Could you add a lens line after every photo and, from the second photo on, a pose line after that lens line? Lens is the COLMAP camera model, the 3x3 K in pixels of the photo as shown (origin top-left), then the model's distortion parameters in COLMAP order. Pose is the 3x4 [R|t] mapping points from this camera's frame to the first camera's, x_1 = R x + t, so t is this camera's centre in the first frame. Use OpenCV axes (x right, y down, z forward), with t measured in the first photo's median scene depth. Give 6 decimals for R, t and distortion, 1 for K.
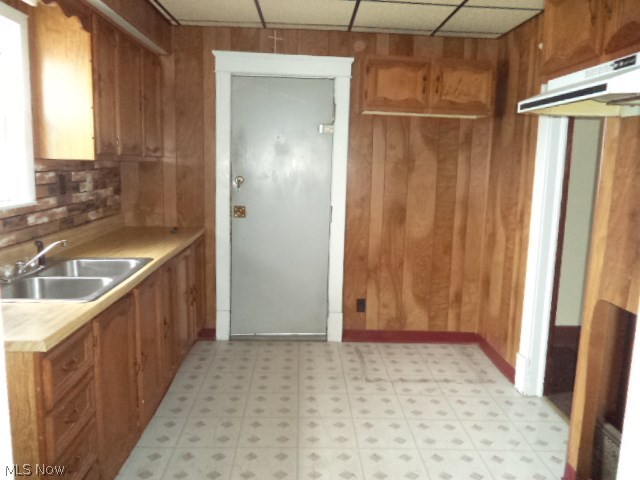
lens RADIAL K [[515.0, 0, 320.4], [0, 515.0, 239.7], [0, 0, 1]] dist [-0.005929, -0.003837]
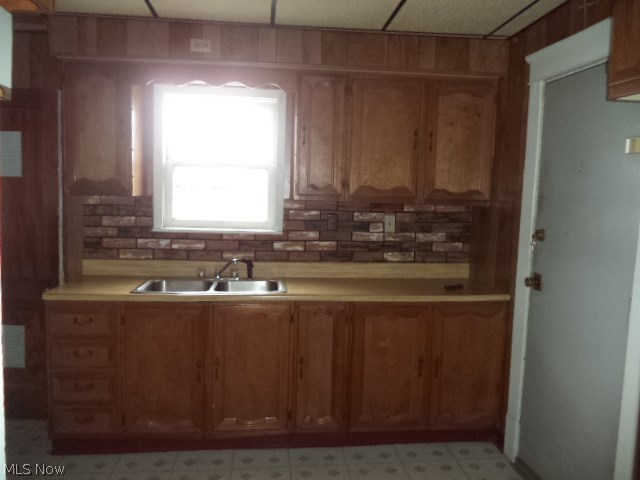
lens RADIAL K [[515.0, 0, 319.9], [0, 515.0, 239.2], [0, 0, 1]] dist [-0.005929, -0.003837]
pose [[0.080865, 0.067577, -0.994432, 0.600278], [-0.177189, 0.982782, 0.052377, -0.116045], [0.980849, 0.171967, 0.091447, 0.807513]]
